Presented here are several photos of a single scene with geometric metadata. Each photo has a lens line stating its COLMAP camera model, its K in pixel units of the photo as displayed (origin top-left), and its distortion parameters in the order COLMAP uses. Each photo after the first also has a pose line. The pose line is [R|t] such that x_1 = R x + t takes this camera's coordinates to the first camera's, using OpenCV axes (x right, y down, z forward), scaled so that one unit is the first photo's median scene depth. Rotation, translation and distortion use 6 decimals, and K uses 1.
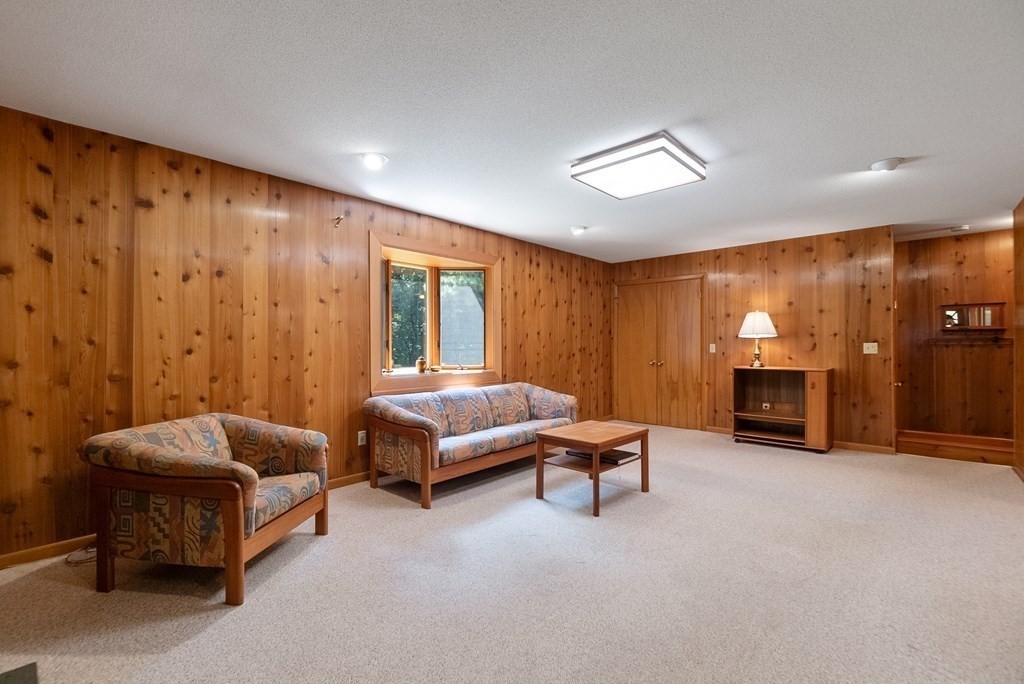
lens RADIAL K [[453.6, 0, 499.4], [0, 453.6, 343.3], [0, 0, 1]] dist [-0.005117, 0.001845]
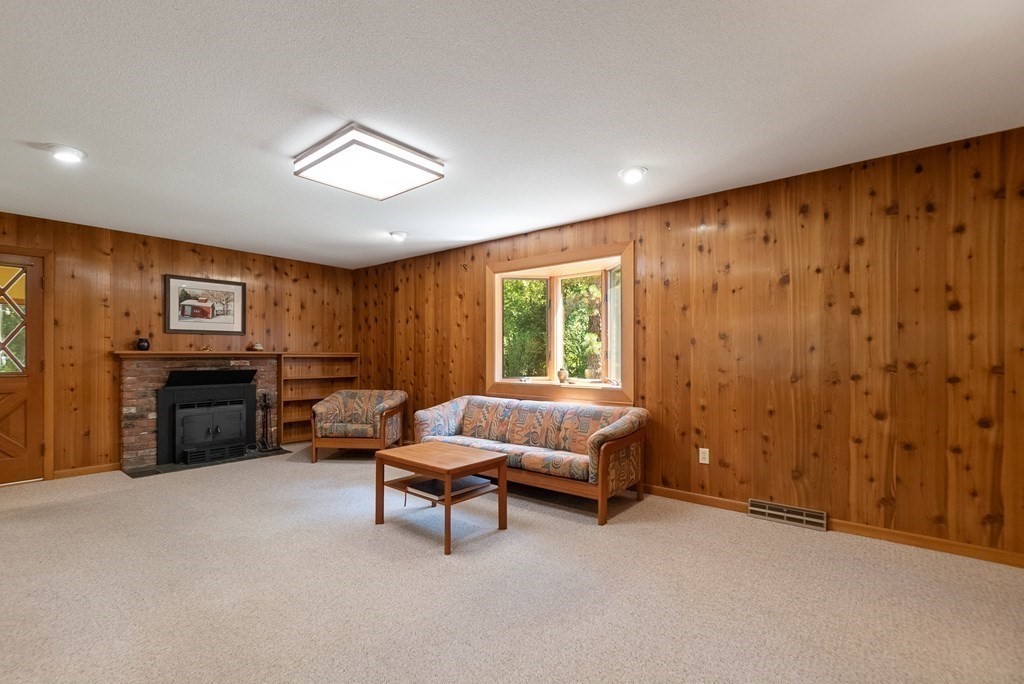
lens RADIAL K [[453.6, 0, 498.7], [0, 453.6, 355.8], [0, 0, 1]] dist [-0.005117, 0.001845]
pose [[0.059634, 0.004326, -0.998211, 1.066613], [0.004470, 0.999979, 0.004601, -0.001417], [0.998210, -0.004737, 0.059613, 1.041450]]
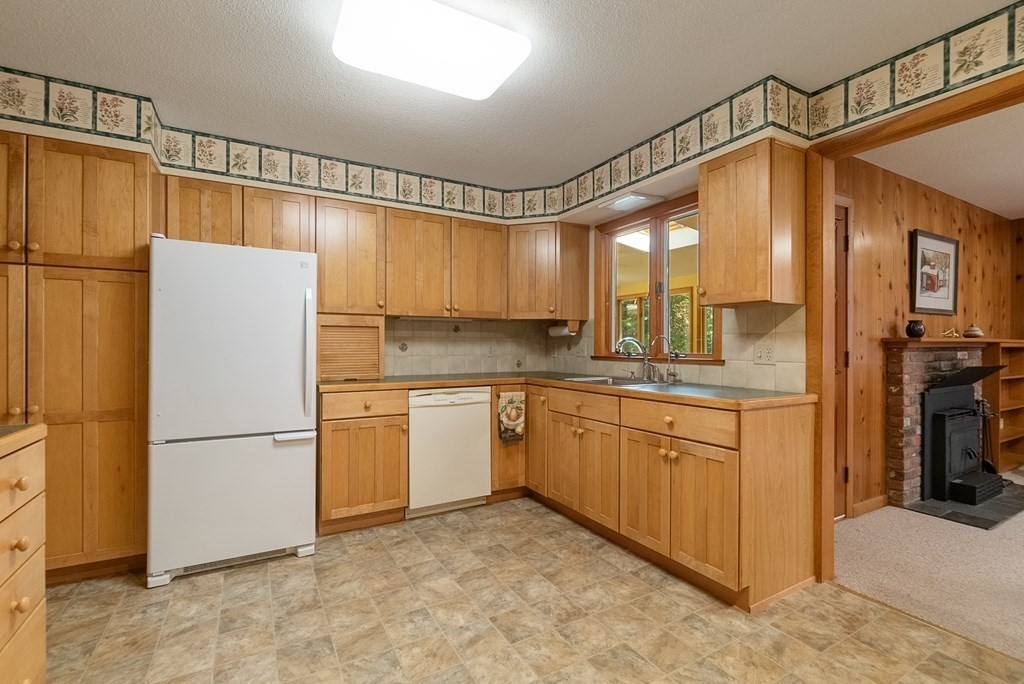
lens RADIAL K [[453.6, 0, 500.1], [0, 453.6, 341.2], [0, 0, 1]] dist [-0.005117, 0.001845]
pose [[-0.315897, -0.001129, -0.948793, 0.848714], [0.005091, 0.999983, -0.002885, -0.008585], [0.948780, -0.005742, -0.315885, -0.377296]]
